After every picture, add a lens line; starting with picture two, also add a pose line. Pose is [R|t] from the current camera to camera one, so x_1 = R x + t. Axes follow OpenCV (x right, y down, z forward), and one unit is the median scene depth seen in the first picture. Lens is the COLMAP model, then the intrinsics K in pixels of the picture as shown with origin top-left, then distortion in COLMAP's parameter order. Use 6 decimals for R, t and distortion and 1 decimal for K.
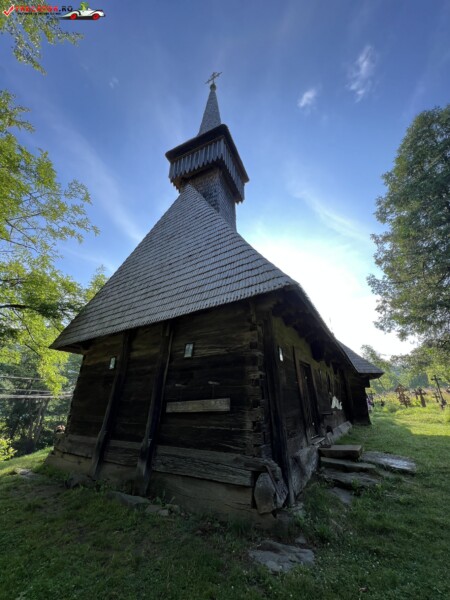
lens RADIAL K [[242.7, 0, 225.0], [0, 242.7, 300.0], [0, 0, 1]] dist [0.000660, 0.000192]
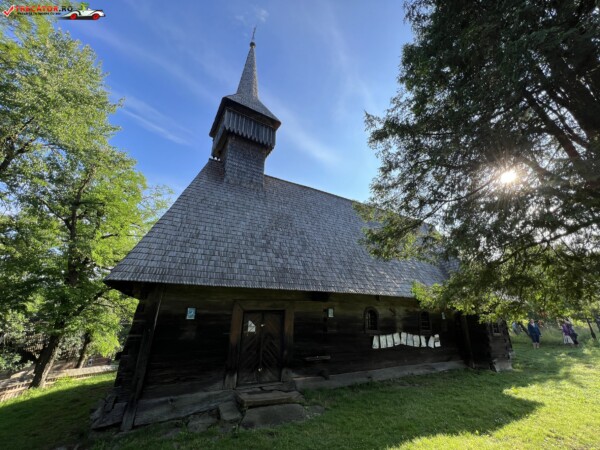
lens RADIAL K [[240.8, 0, 300.0], [0, 240.8, 225.0], [0, 0, 1]] dist [-0.000181, 0.000008]
pose [[0.842077, -0.195117, -0.502828, 1.196019], [0.217052, 0.976041, -0.015249, -0.067503], [0.493756, -0.096299, 0.864252, 0.209931]]
